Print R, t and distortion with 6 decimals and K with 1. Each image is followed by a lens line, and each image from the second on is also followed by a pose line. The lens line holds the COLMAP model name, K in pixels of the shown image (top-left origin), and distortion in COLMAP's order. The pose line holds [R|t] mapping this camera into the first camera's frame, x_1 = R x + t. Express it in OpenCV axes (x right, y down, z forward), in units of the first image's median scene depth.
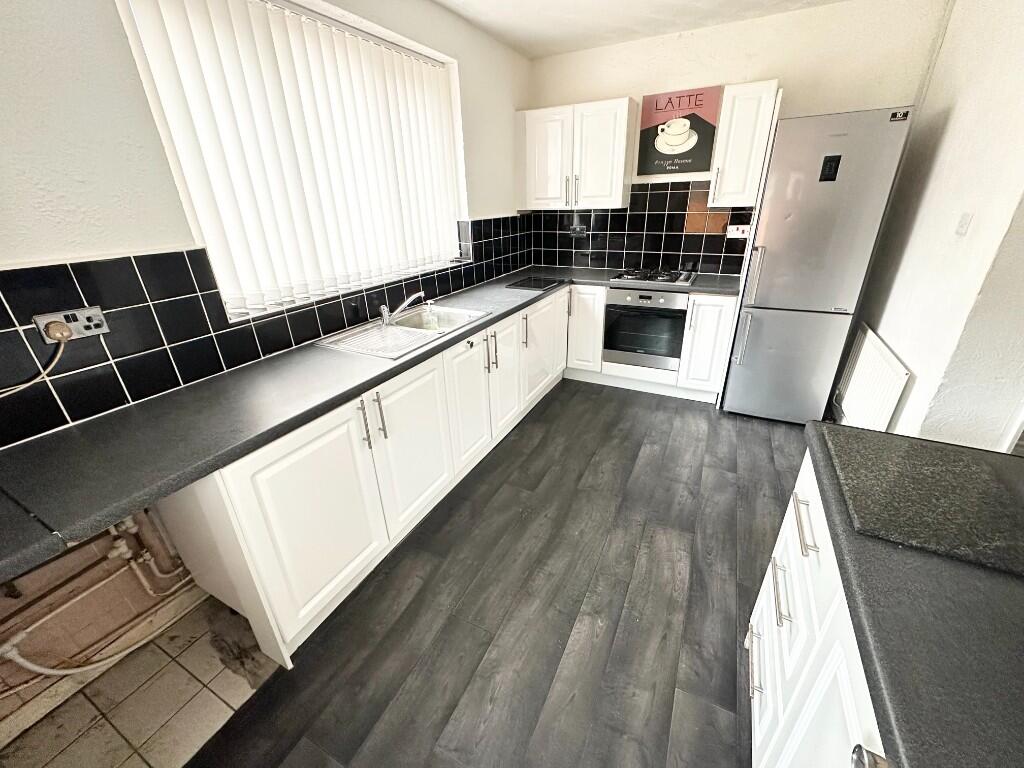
lens RADIAL K [[408.6, 0, 512.6], [0, 408.6, 382.4], [0, 0, 1]] dist [-0.003659, -0.000059]
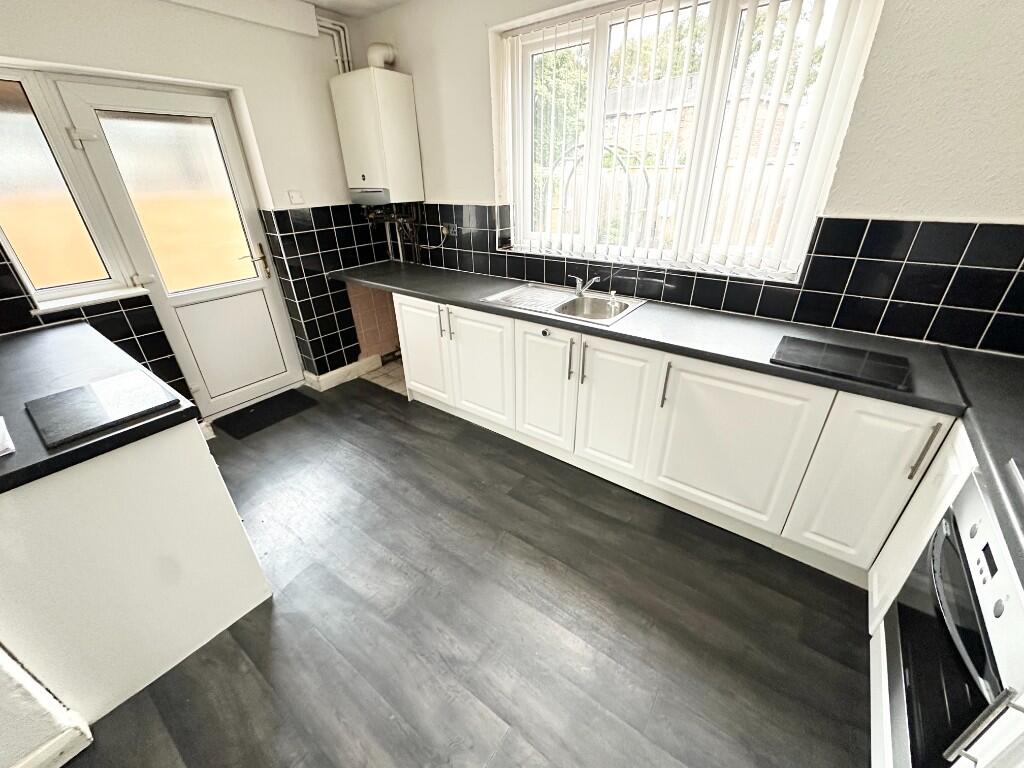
lens RADIAL K [[408.6, 0, 512.6], [0, 408.6, 382.4], [0, 0, 1]] dist [-0.003659, -0.000059]
pose [[-0.164144, 0.474845, -0.864627, 0.767155], [-0.382415, 0.777337, 0.499505, -0.432156], [0.909294, 0.412637, 0.053992, 0.858442]]
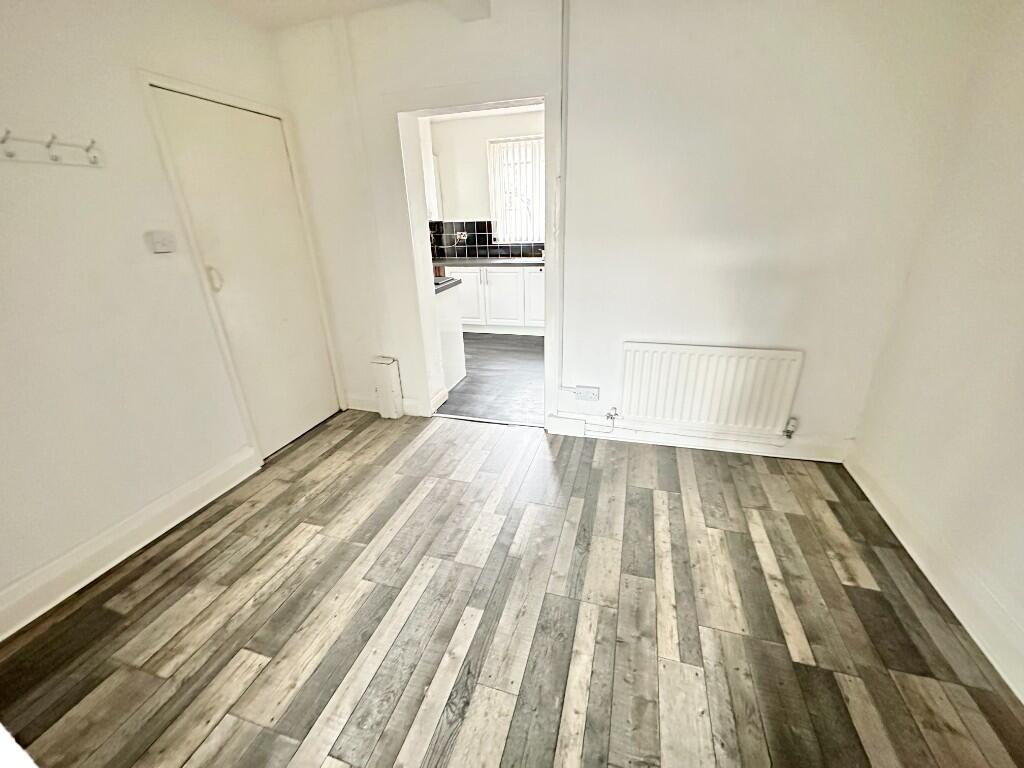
lens RADIAL K [[408.6, 0, 512.6], [0, 408.6, 382.4], [0, 0, 1]] dist [-0.003659, -0.000059]
pose [[0.187062, 0.385834, -0.903405, 1.994678], [-0.363531, 0.881539, 0.301222, -0.150834], [0.912608, 0.272069, 0.305165, 0.317872]]
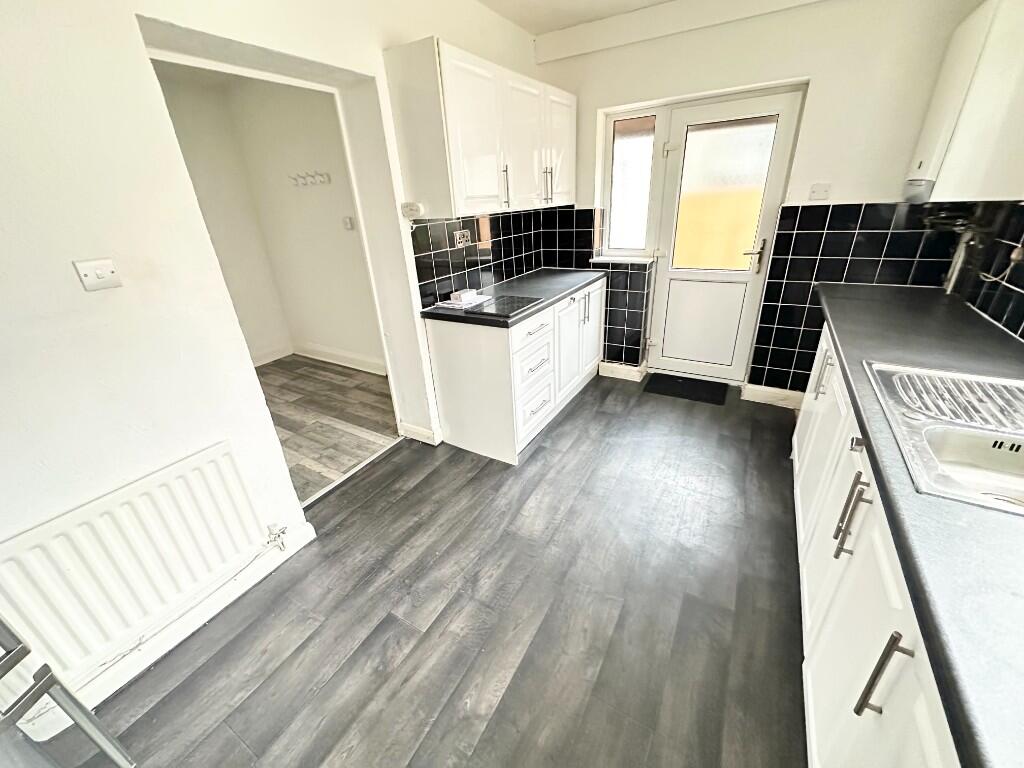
lens RADIAL K [[406.1, 0, 512.1], [0, 406.1, 381.5], [0, 0, 1]] dist [-0.002044, -0.000341]
pose [[-0.995086, 0.041898, 0.089713, 0.278767], [0.094987, 0.659716, 0.745488, -0.551087], [-0.027951, 0.750347, -0.660453, 1.212517]]
